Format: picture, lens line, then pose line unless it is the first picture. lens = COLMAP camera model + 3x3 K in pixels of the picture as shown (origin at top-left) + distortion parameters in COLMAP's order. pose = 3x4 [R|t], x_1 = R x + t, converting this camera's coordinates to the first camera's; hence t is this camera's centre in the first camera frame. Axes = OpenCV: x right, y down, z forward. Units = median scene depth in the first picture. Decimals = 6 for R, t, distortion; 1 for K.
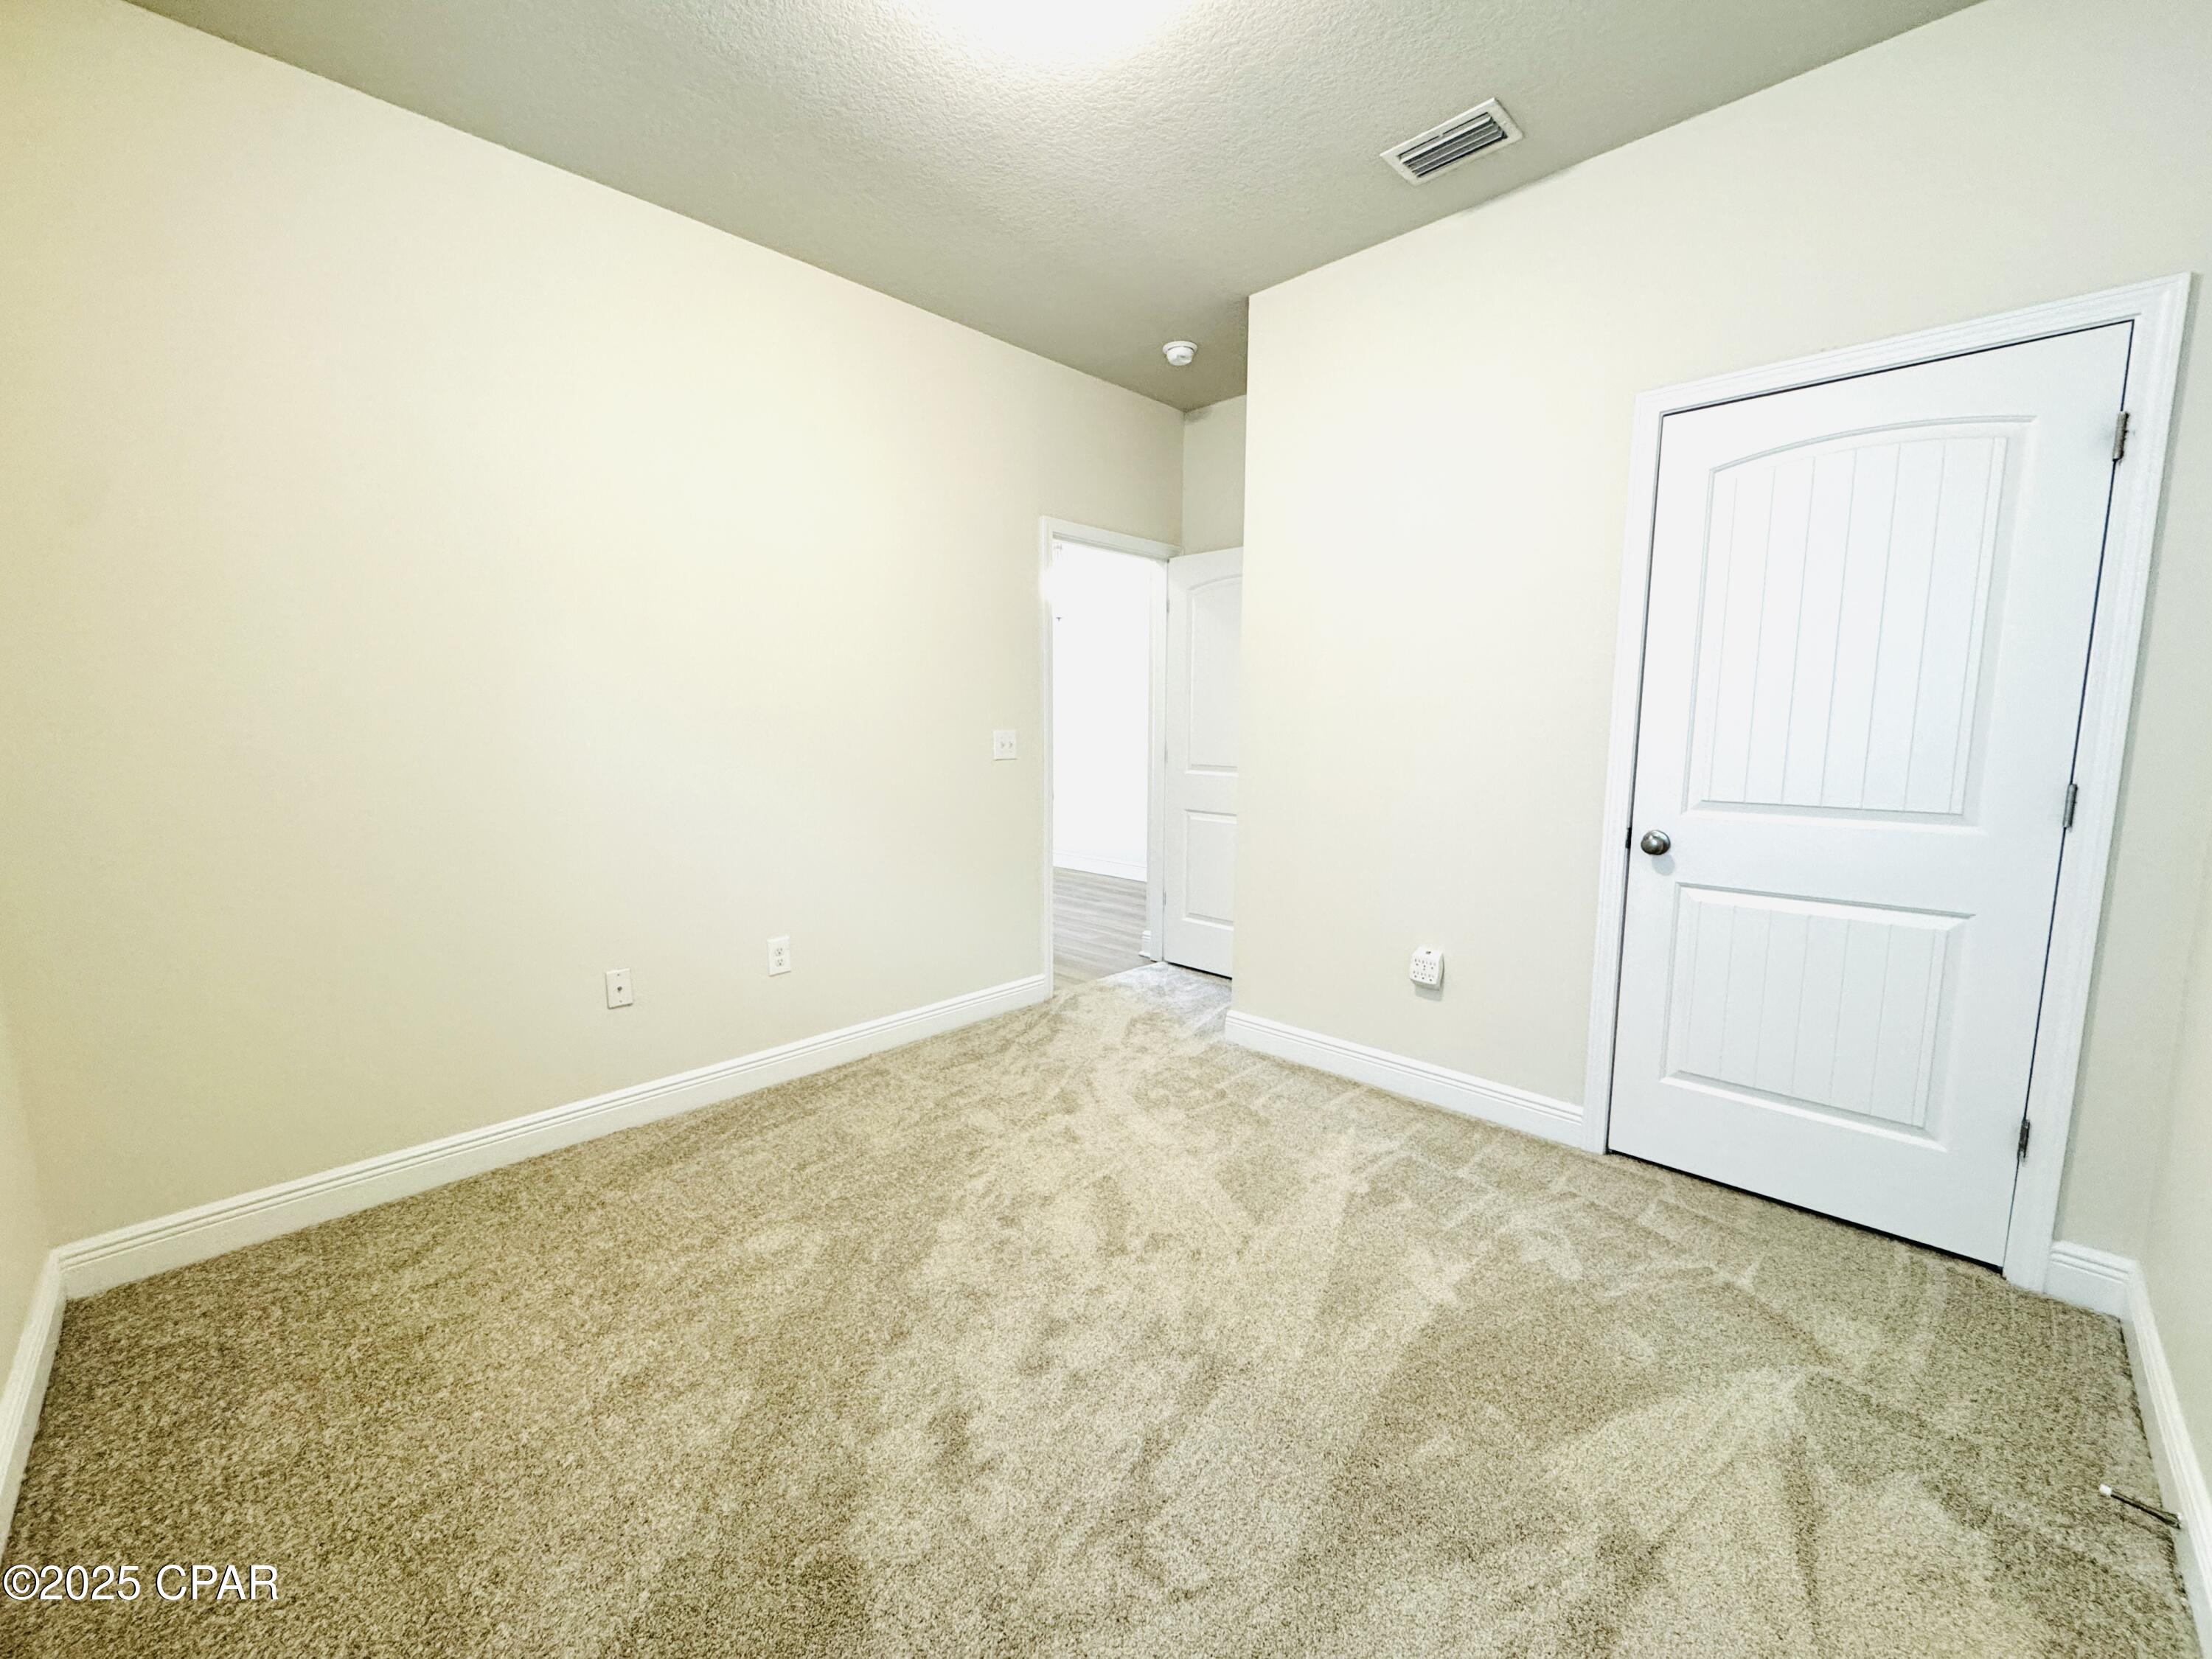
lens RADIAL K [[879.7, 0, 1112.4], [0, 879.7, 821.4], [0, 0, 1]] dist [-0.003775, 0.000307]
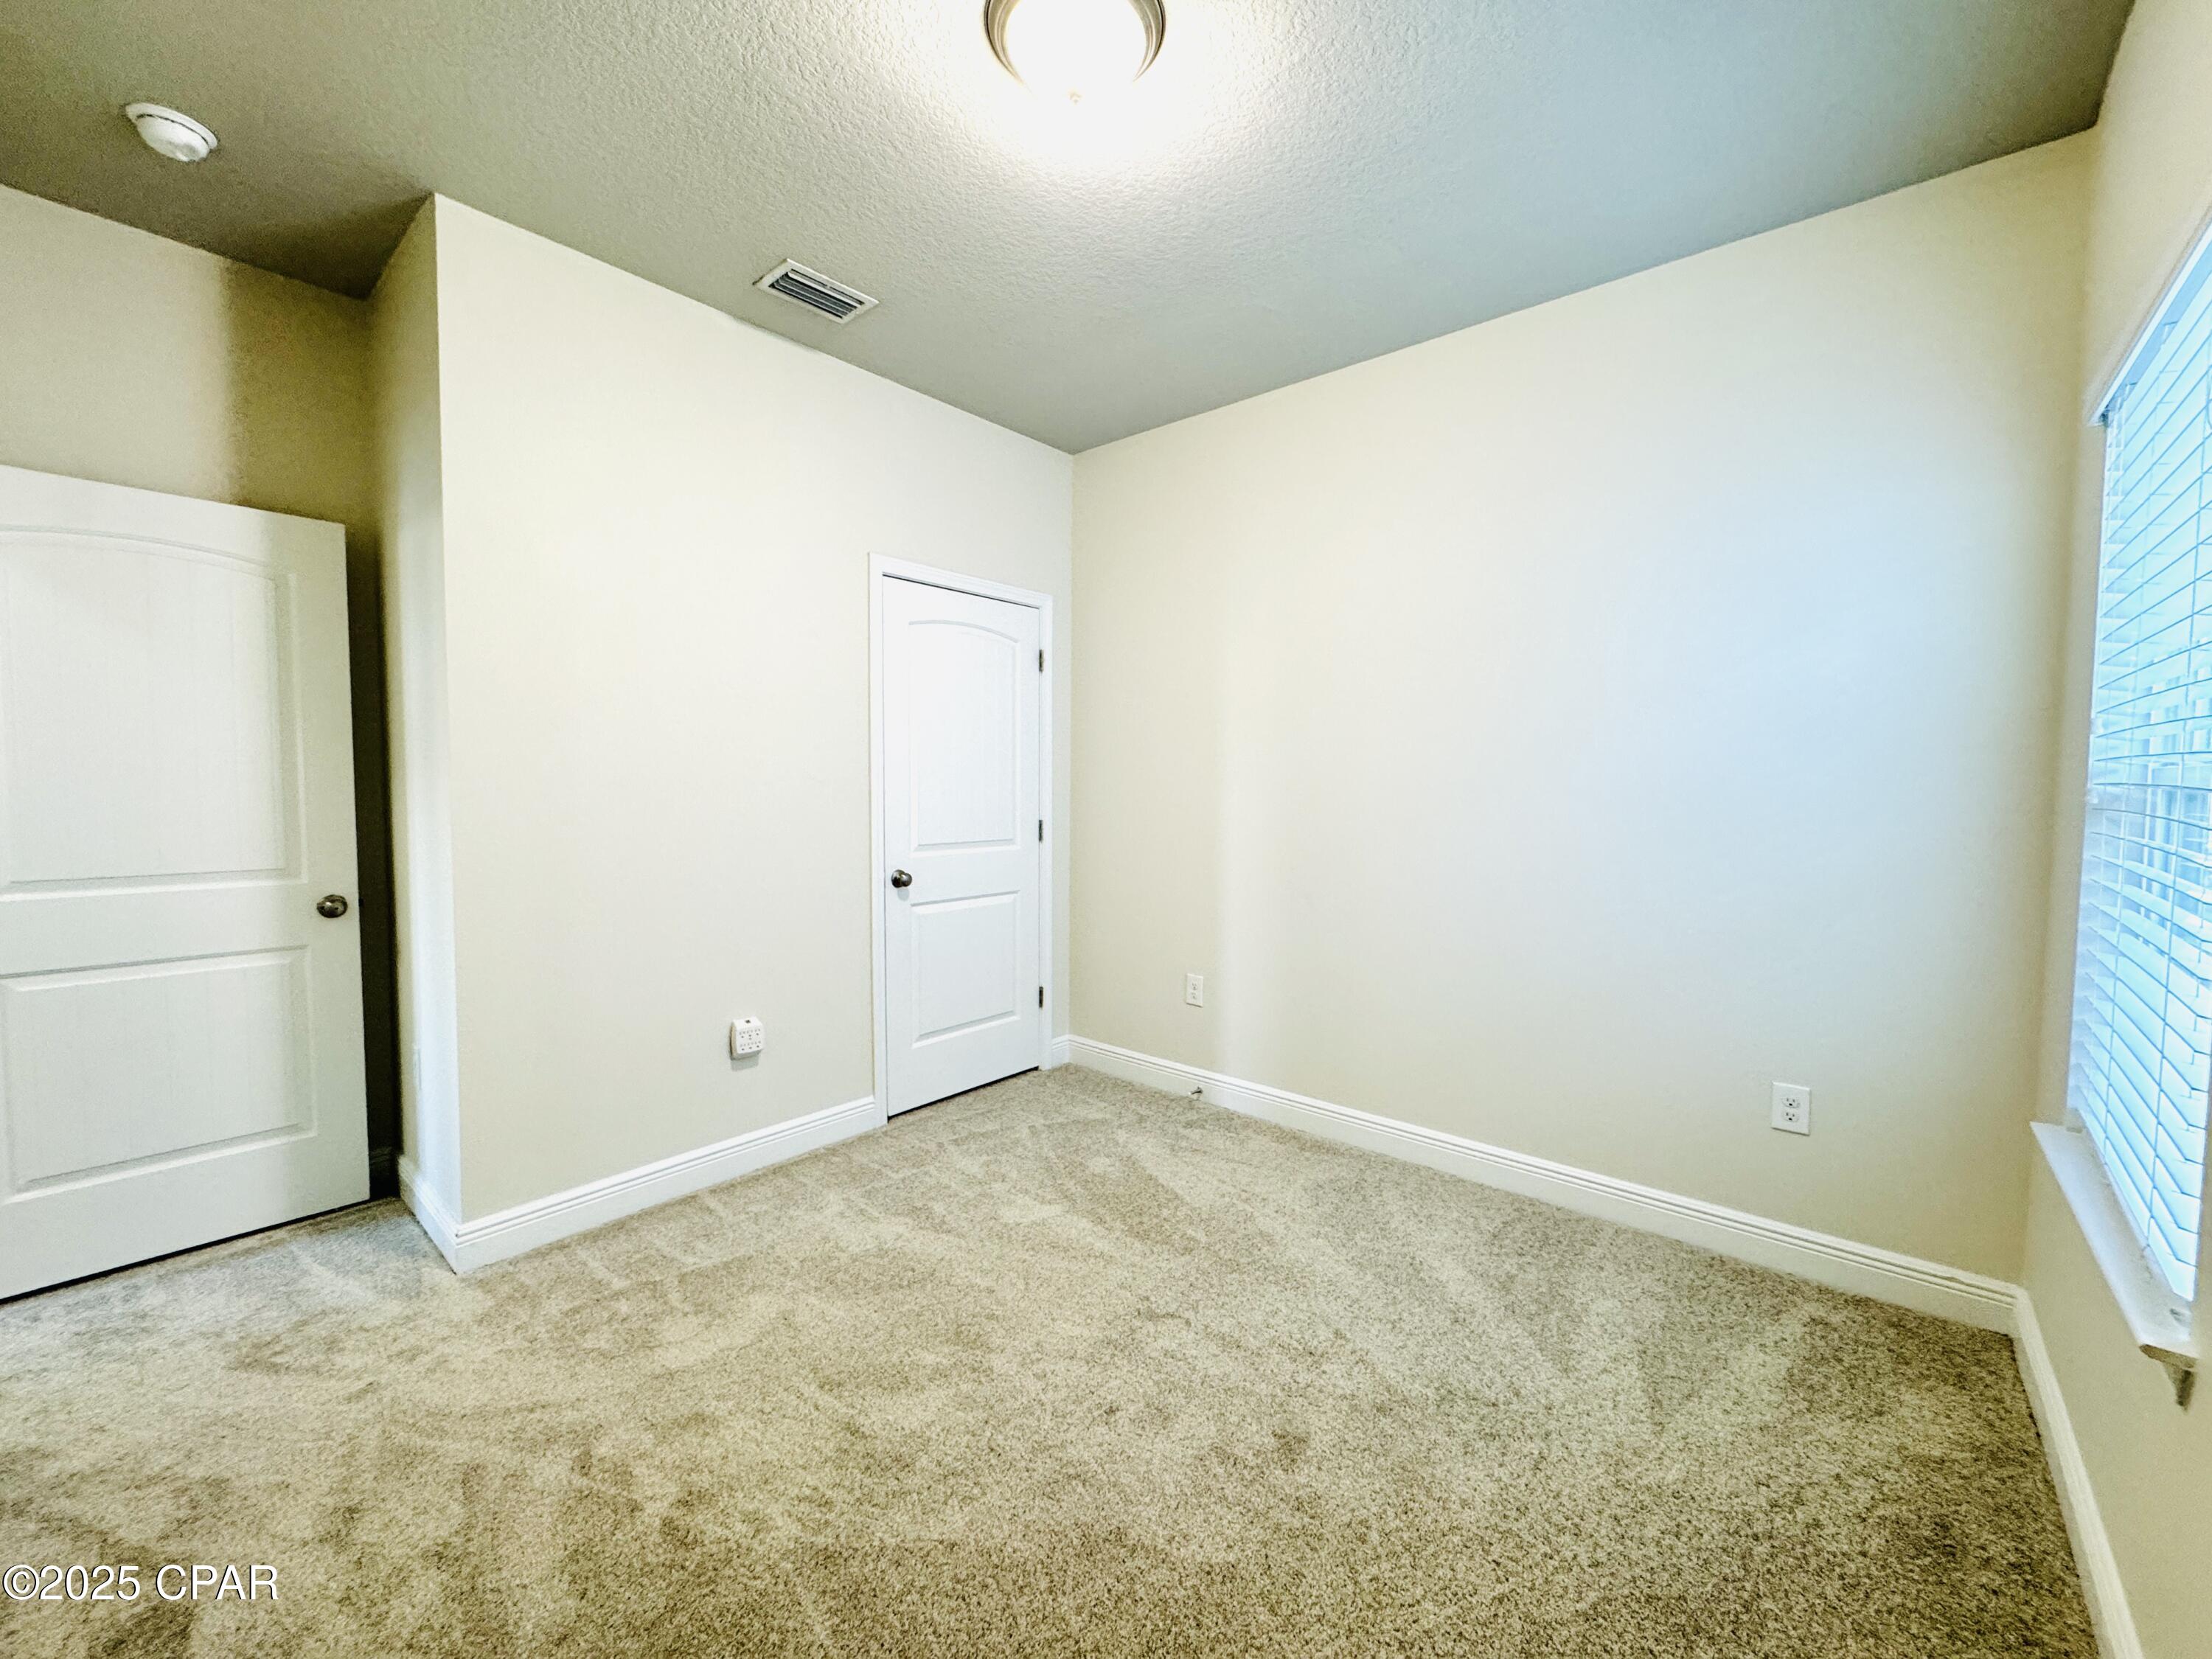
lens RADIAL K [[879.7, 0, 1110.4], [0, 879.7, 817.0], [0, 0, 1]] dist [-0.003775, 0.000307]
pose [[-0.060662, -0.041667, 0.997288, -0.784761], [0.107506, 0.993044, 0.048029, -0.103769], [-0.992352, 0.110128, -0.055761, 0.737887]]
